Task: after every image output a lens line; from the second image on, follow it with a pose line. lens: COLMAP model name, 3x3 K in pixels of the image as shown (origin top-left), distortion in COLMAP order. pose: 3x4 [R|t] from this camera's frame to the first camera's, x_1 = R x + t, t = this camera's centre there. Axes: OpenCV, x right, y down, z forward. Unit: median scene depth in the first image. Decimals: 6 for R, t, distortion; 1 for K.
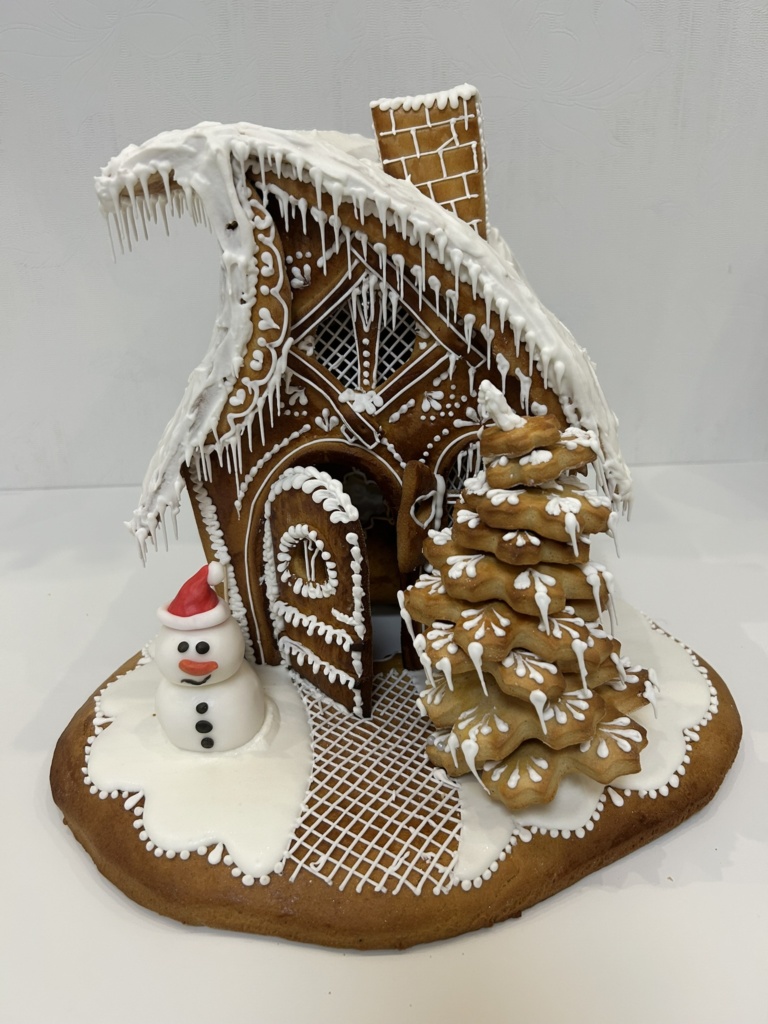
lens RADIAL K [[773.0, 0, 386.6], [0, 773.0, 533.9], [0, 0, 1]] dist [-0.047755, -0.002607]
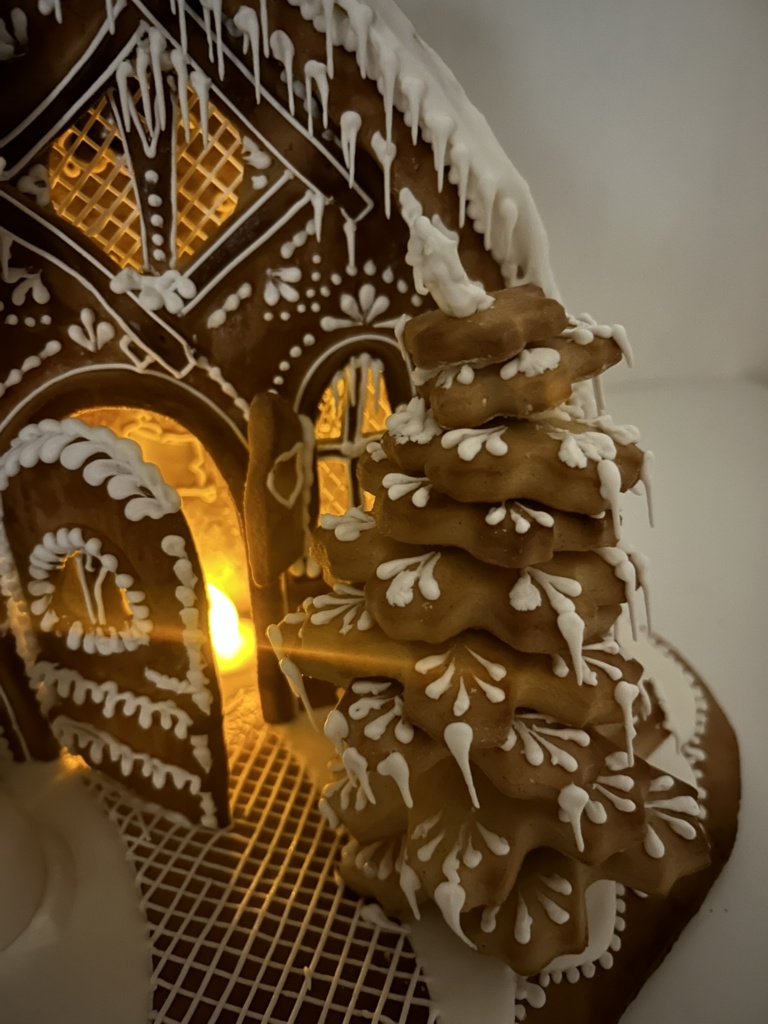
lens RADIAL K [[773.0, 0, 386.6], [0, 773.0, 533.9], [0, 0, 1]] dist [-0.047755, -0.002607]
pose [[0.947464, -0.124369, 0.294693, -0.058814], [0.103630, 0.990974, 0.085040, -0.031246], [-0.302609, -0.050033, 0.951801, 0.435231]]
